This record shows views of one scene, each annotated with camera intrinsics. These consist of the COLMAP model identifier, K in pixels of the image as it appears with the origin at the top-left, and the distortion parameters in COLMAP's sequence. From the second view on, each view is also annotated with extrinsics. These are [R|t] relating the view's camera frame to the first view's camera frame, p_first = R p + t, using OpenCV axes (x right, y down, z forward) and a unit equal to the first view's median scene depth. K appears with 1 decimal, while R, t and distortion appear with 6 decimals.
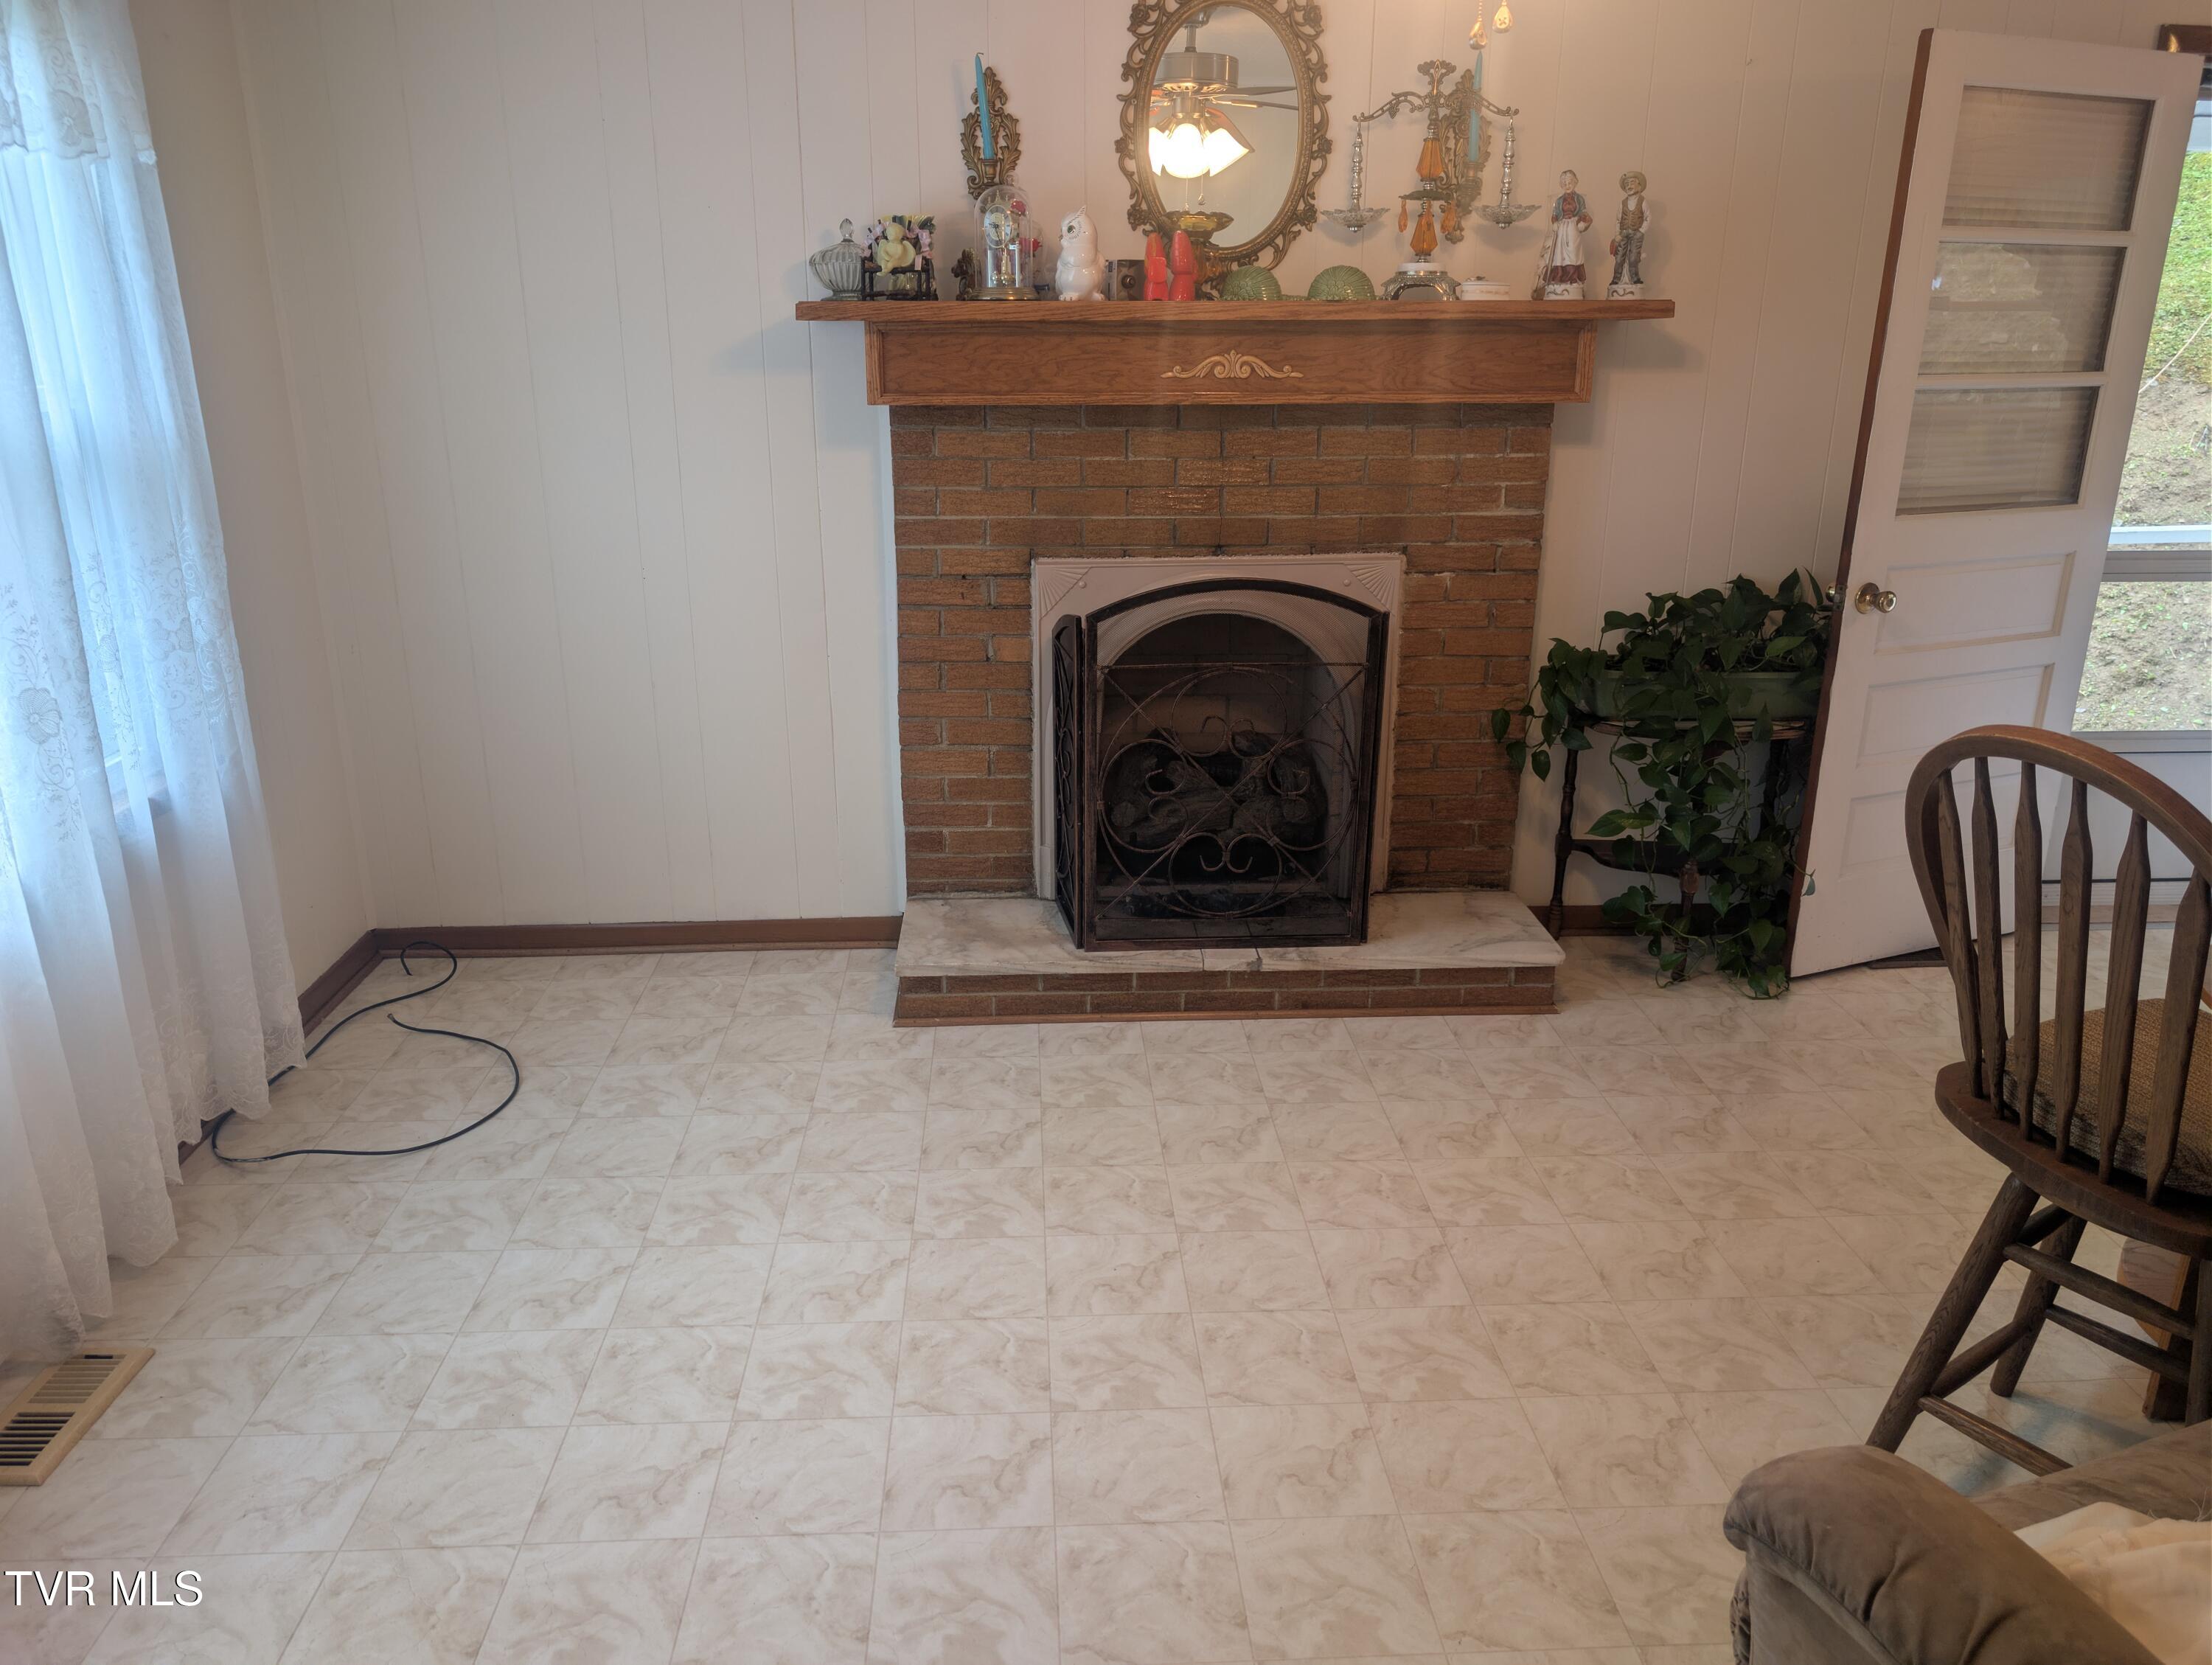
lens RADIAL K [[1587.5, 0, 1097.6], [0, 1587.5, 838.4], [0, 0, 1]] dist [0.013911, -0.005020]
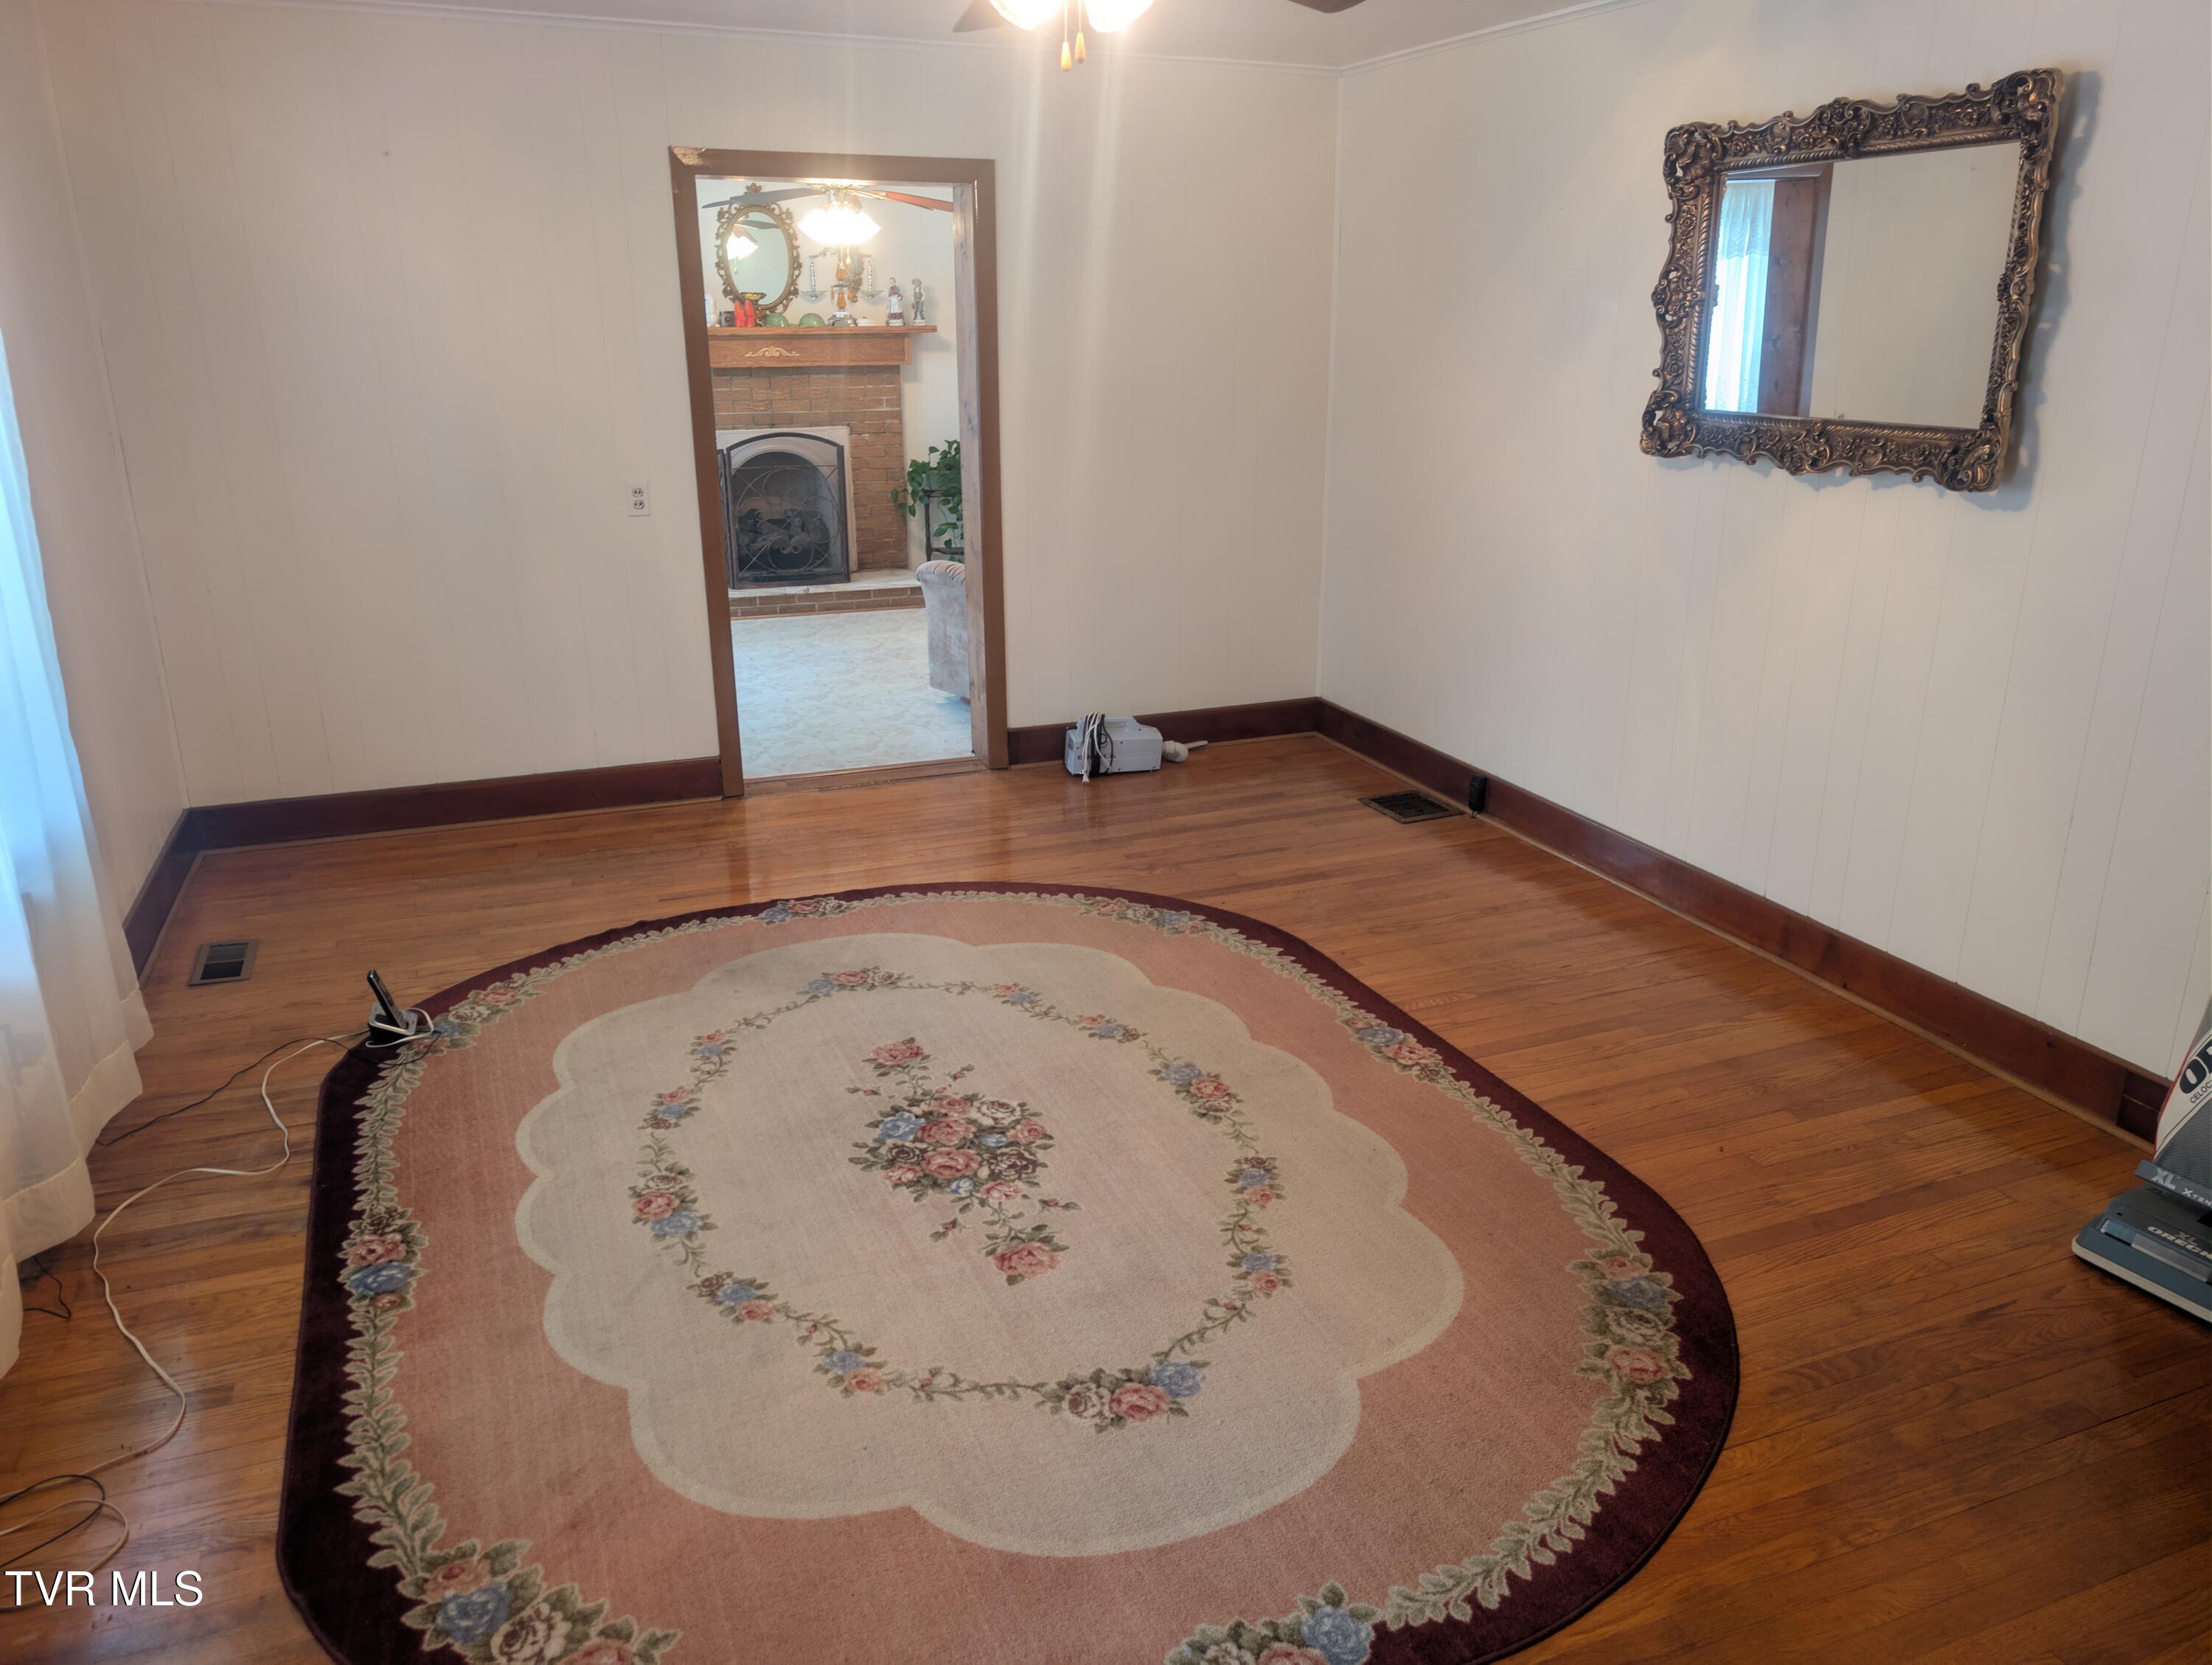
lens RADIAL K [[1587.5, 0, 1116.6], [0, 1587.5, 833.3], [0, 0, 1]] dist [0.013911, -0.005020]
pose [[0.945107, -0.105117, 0.309392, -0.255586], [0.105031, 0.994324, 0.016986, 0.471132], [-0.309421, 0.016443, 0.950783, -1.537041]]
